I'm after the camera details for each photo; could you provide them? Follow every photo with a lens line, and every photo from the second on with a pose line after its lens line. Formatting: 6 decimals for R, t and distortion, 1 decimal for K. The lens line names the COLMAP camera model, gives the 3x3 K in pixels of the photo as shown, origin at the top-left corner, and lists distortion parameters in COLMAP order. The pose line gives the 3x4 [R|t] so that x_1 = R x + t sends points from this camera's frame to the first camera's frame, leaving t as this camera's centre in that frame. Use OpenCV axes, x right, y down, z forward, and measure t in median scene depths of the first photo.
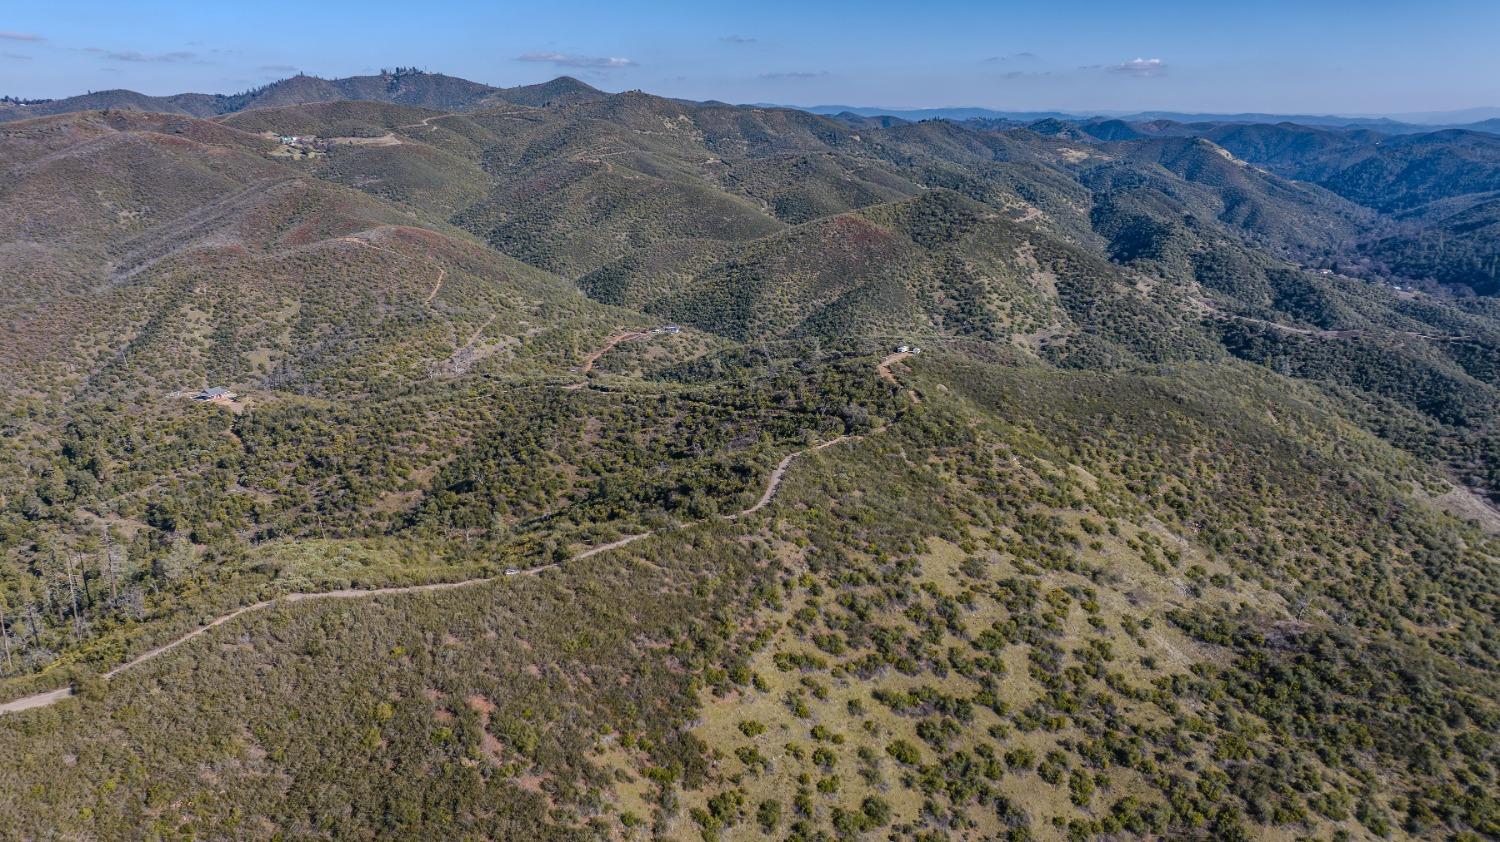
lens RADIAL K [[1050.3, 0, 755.5], [0, 1050.3, 419.0], [0, 0, 1]] dist [-0.032991, 0.032742]
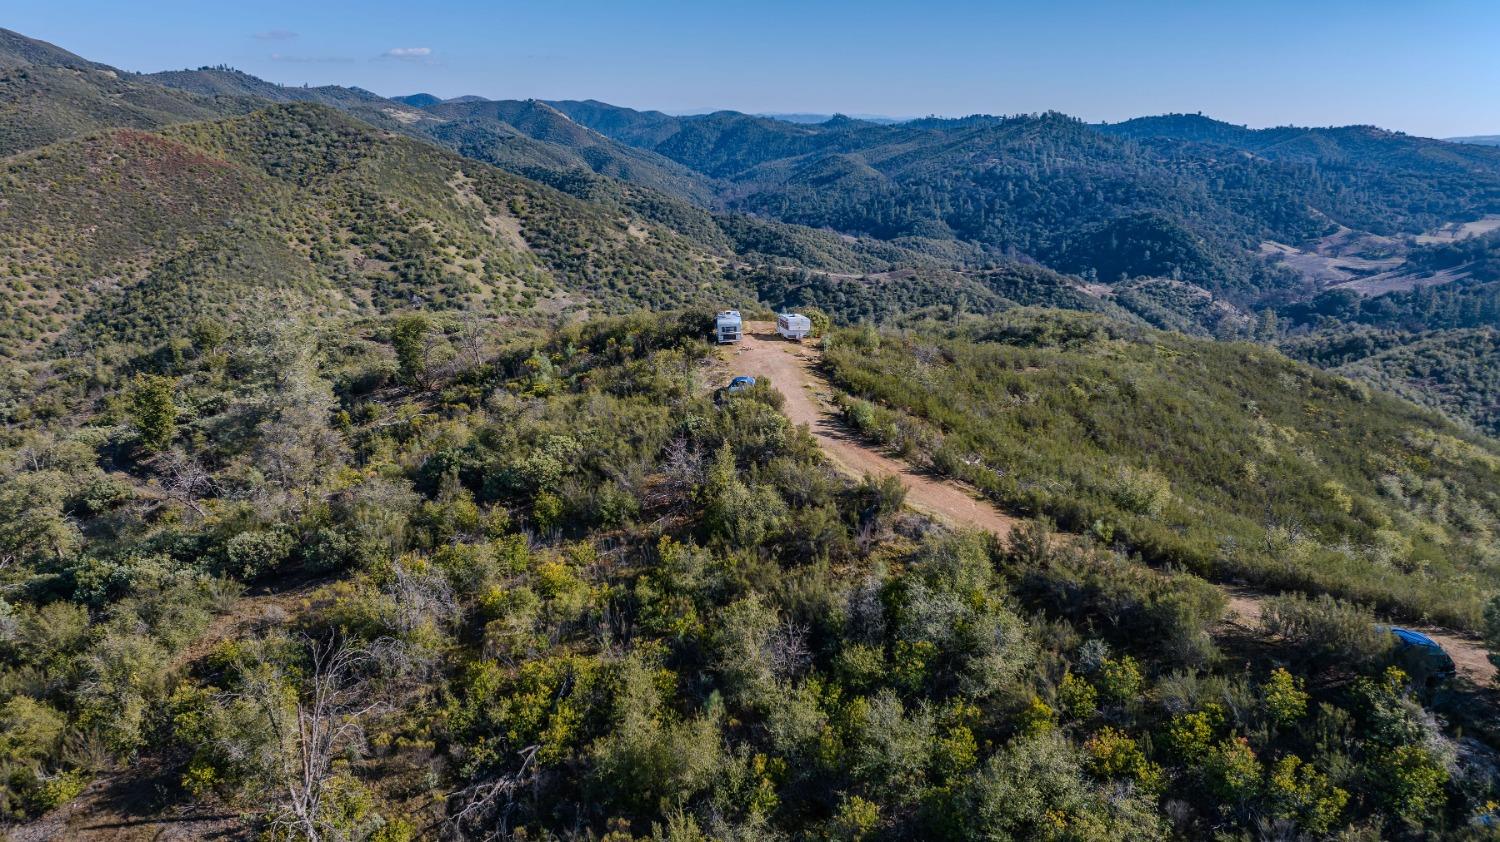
lens RADIAL K [[1050.3, 0, 755.5], [0, 1050.3, 419.0], [0, 0, 1]] dist [-0.032991, 0.032742]
pose [[0.802882, -0.144014, 0.578482, 0.013020], [0.140798, 0.988738, 0.050732, -0.030034], [-0.579273, 0.040718, 0.814116, 0.430149]]
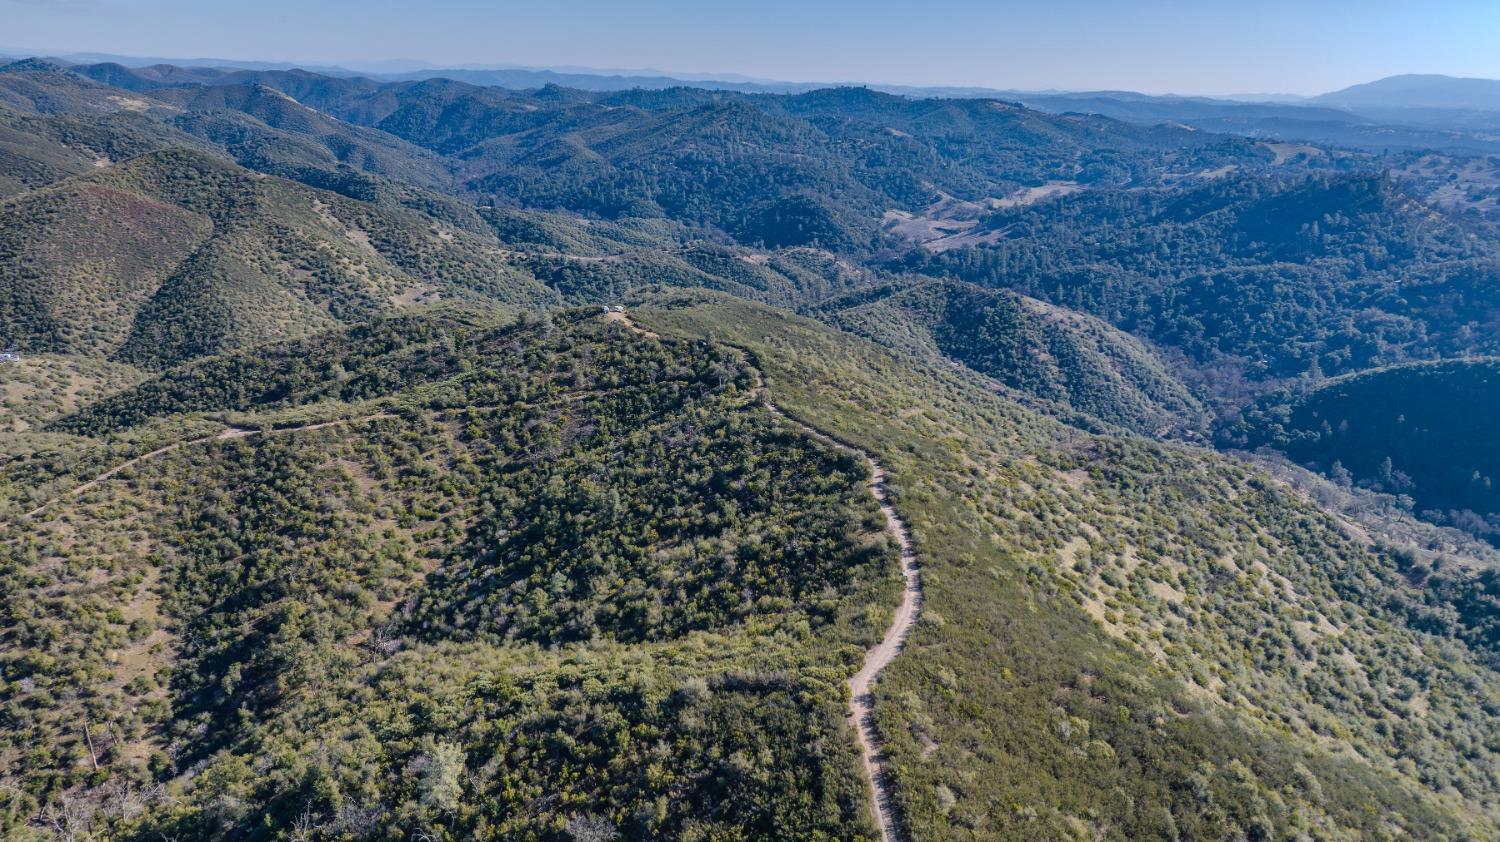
lens RADIAL K [[1049.3, 0, 756.6], [0, 1049.3, 420.1], [0, 0, 1]] dist [-0.022359, 0.003836]
pose [[0.616102, -0.230808, 0.753091, -0.273183], [0.193720, 0.971138, 0.139153, -0.038789], [-0.763473, 0.060157, 0.643032, 0.141748]]
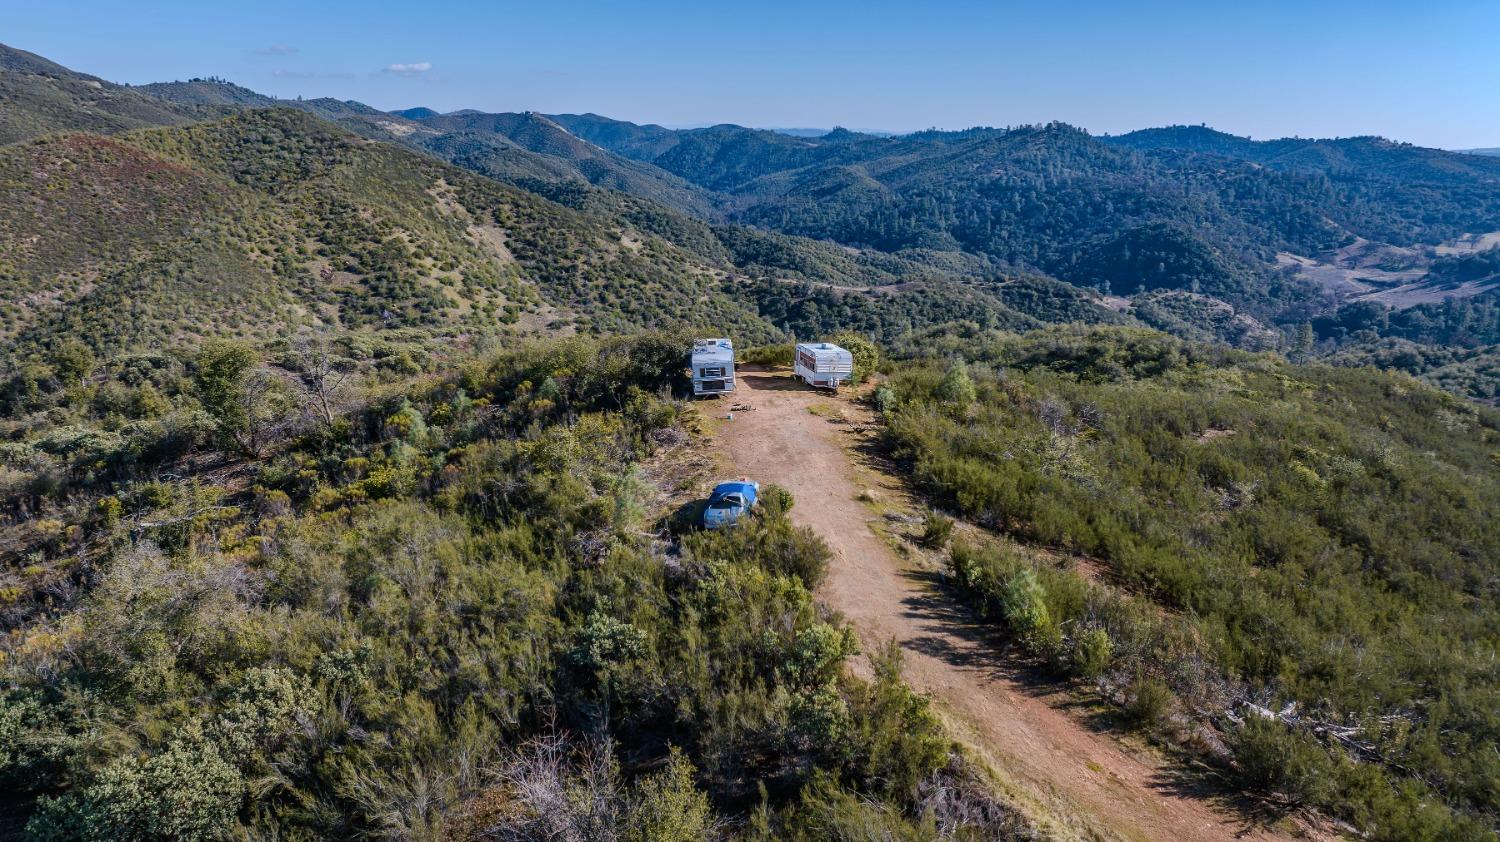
lens RADIAL K [[1050.3, 0, 755.5], [0, 1050.3, 419.0], [0, 0, 1]] dist [-0.032991, 0.032742]
pose [[0.802722, -0.138009, 0.580165, 0.038990], [0.142820, 0.989032, 0.037663, -0.033109], [-0.578999, 0.052626, 0.813628, 0.465697]]
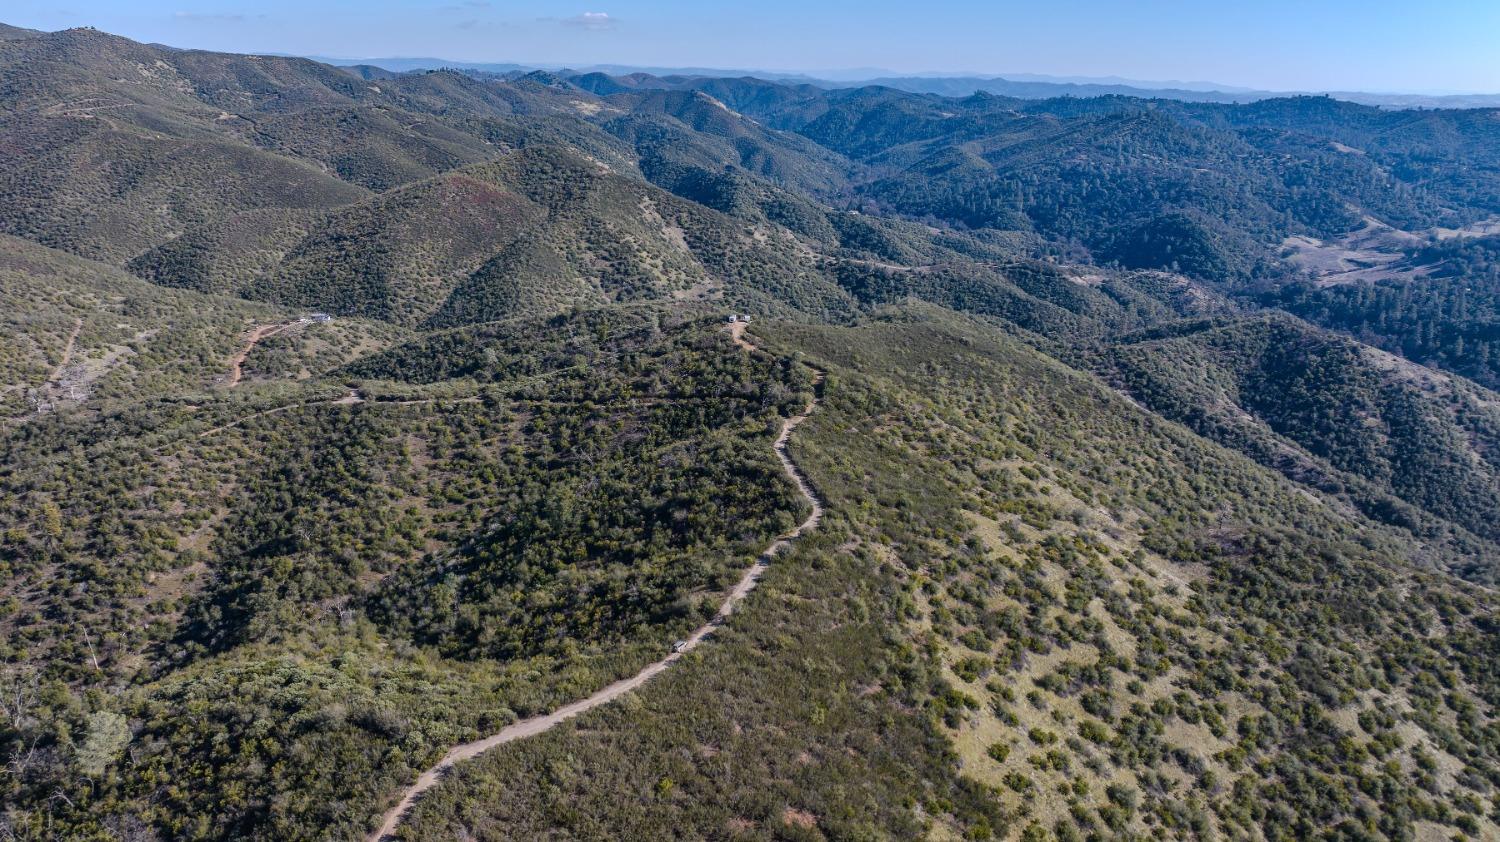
lens RADIAL K [[1050.3, 0, 755.5], [0, 1050.3, 419.0], [0, 0, 1]] dist [-0.032991, 0.032742]
pose [[0.881399, -0.131853, 0.453597, -0.146631], [0.112386, 0.991214, 0.069749, -0.020693], [-0.458808, -0.010499, 0.888473, 0.075249]]
